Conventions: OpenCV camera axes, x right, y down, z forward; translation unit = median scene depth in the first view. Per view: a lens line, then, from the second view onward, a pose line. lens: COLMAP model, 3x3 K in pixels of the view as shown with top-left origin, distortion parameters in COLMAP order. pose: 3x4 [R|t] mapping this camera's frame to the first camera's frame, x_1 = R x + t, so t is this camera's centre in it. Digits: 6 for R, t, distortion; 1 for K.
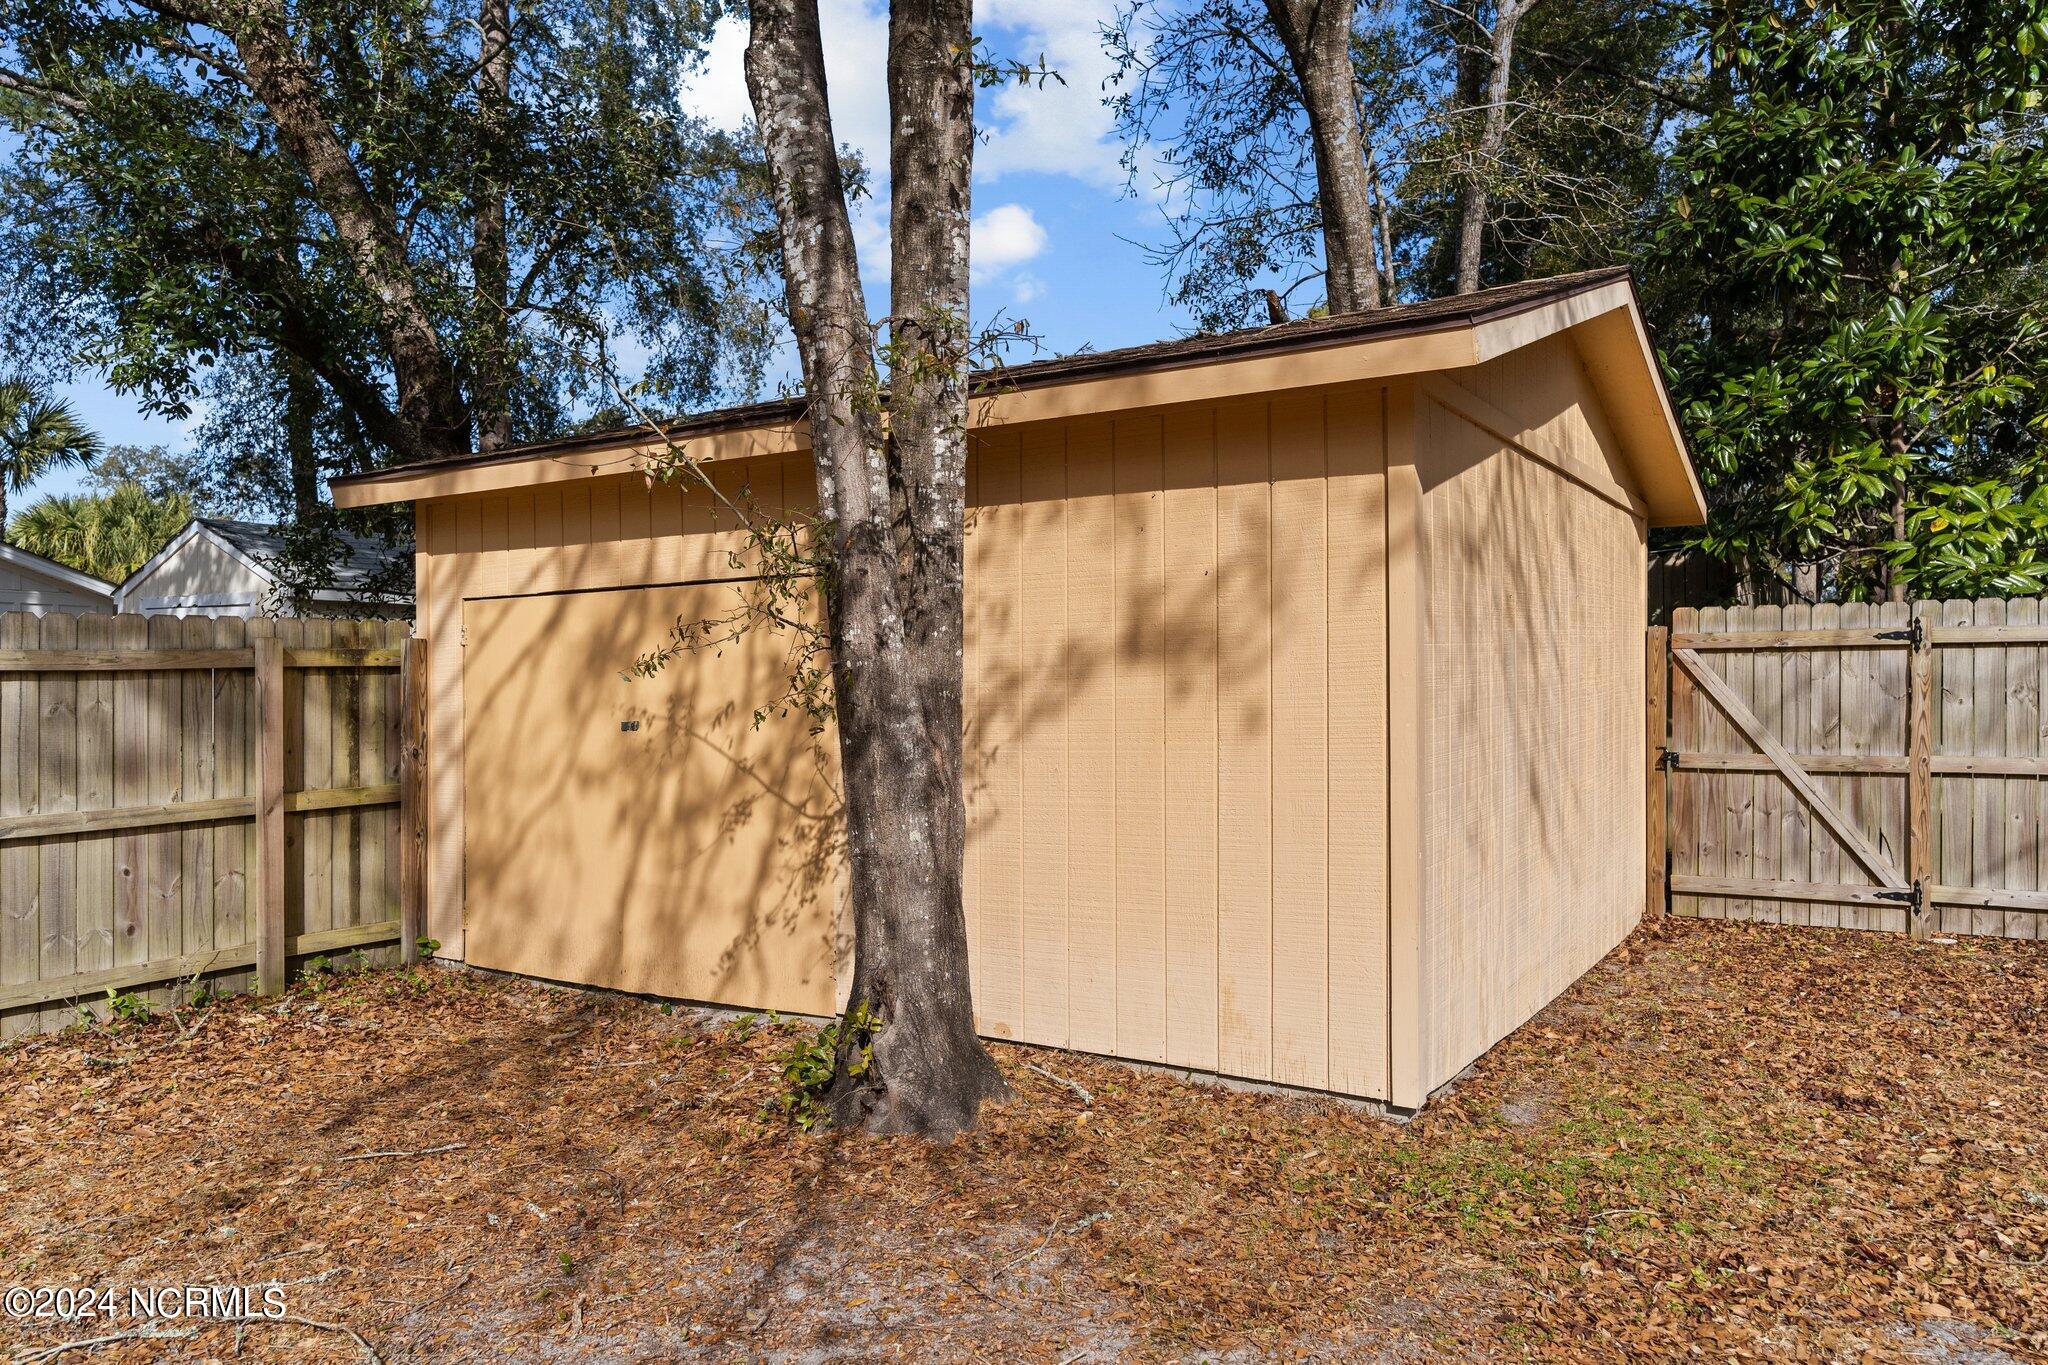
lens RADIAL K [[1374.0, 0, 1018.2], [0, 1374.0, 670.7], [0, 0, 1]] dist [0.034088, -0.000555]
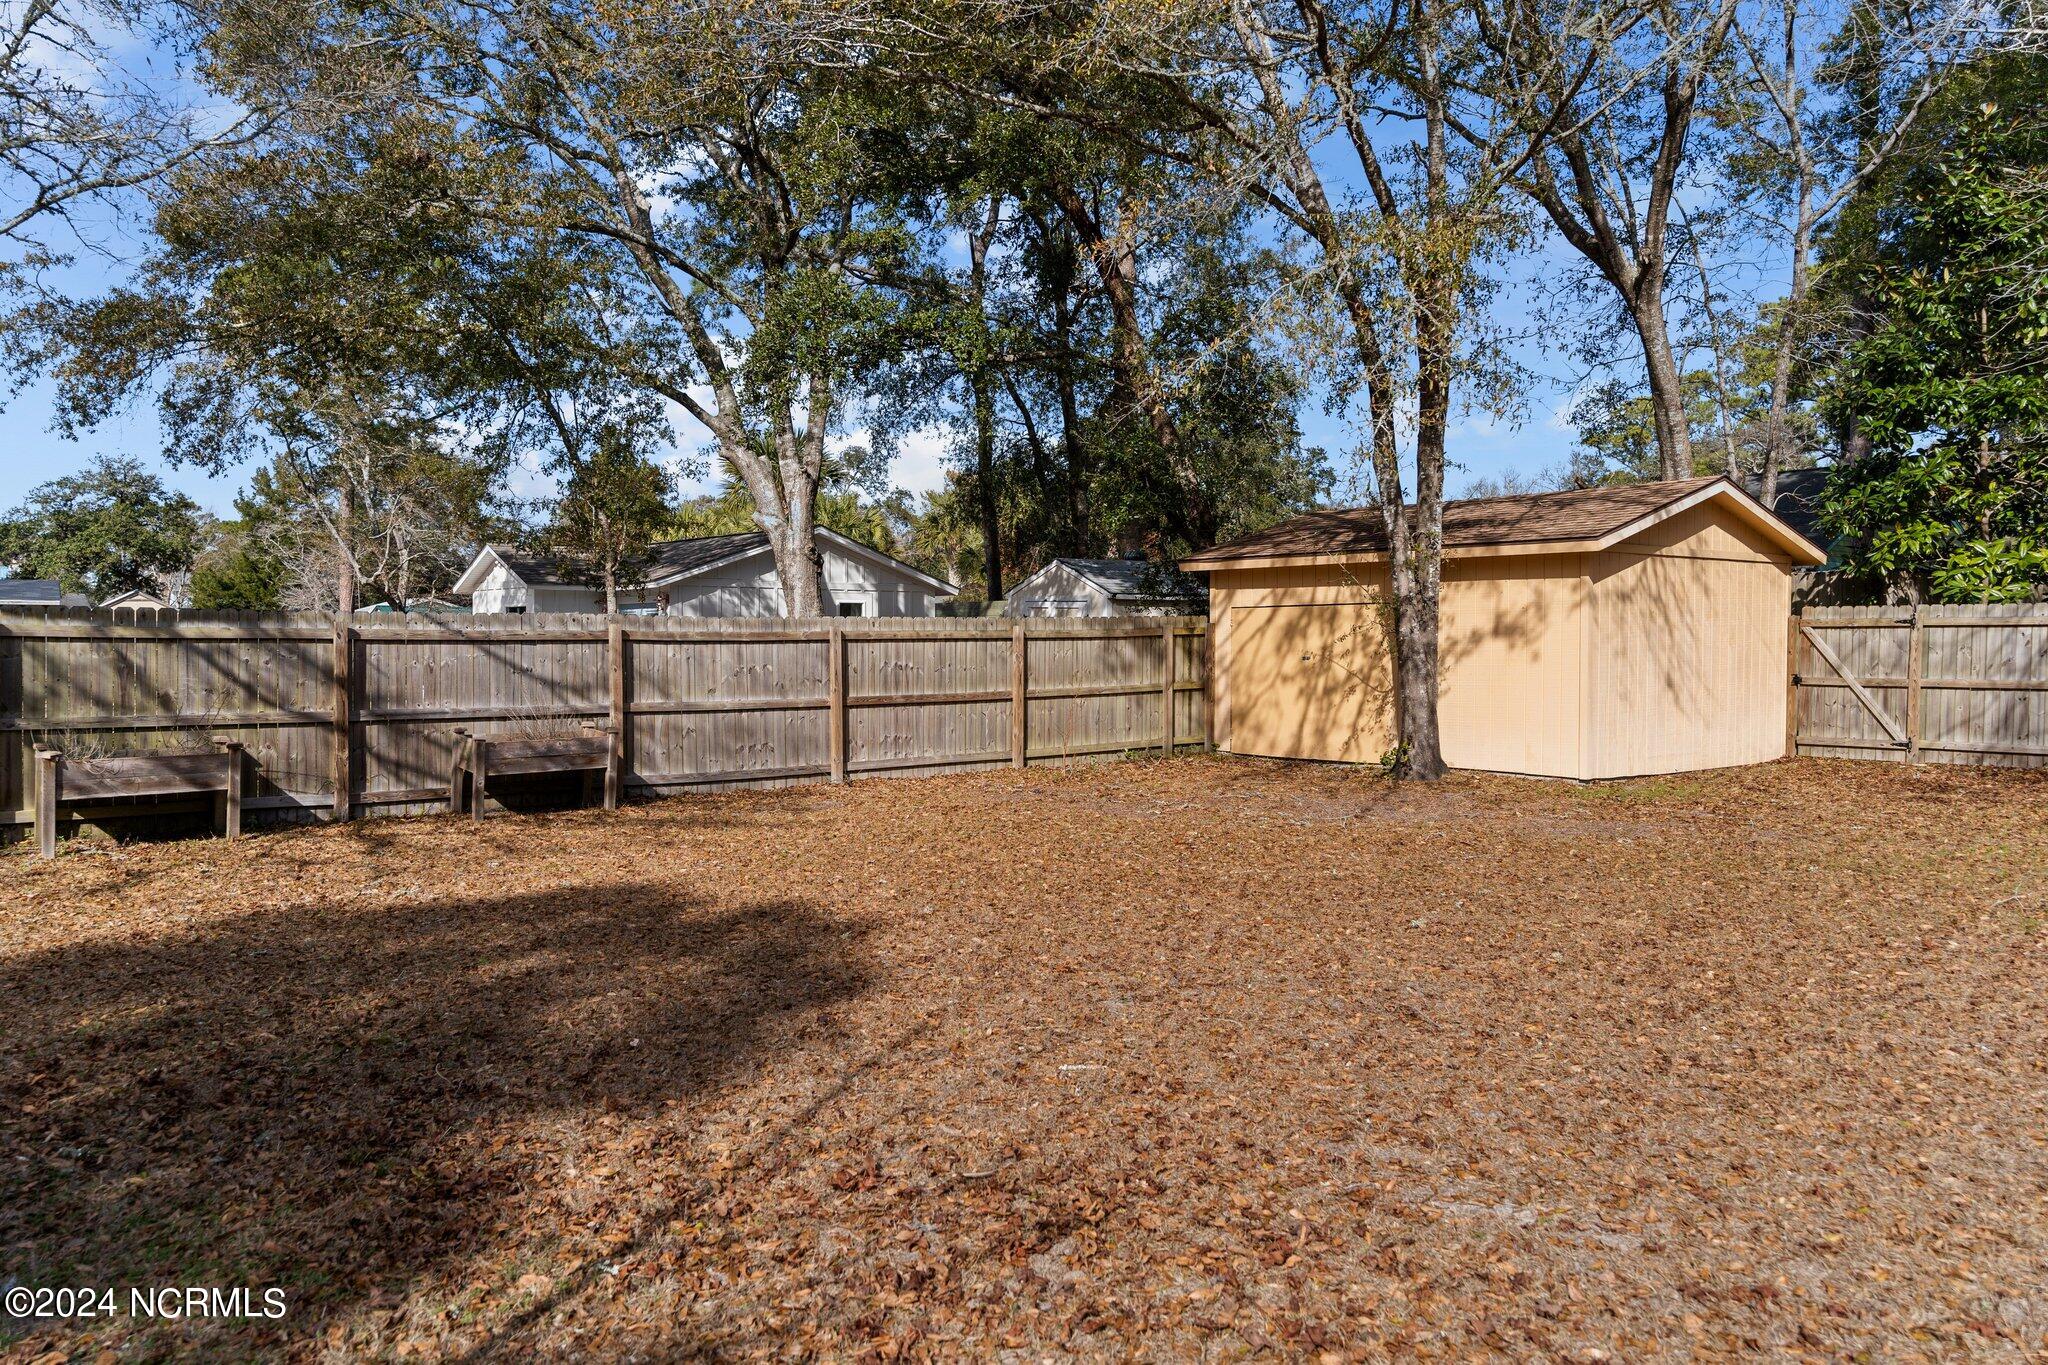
lens RADIAL K [[1374.0, 0, 1018.2], [0, 1374.0, 670.7], [0, 0, 1]] dist [0.034088, -0.000555]
pose [[0.943950, 0.011861, -0.329876, 0.072566], [-0.000345, 0.999389, 0.034946, -0.029538], [0.330089, -0.032874, 0.943377, -1.760797]]
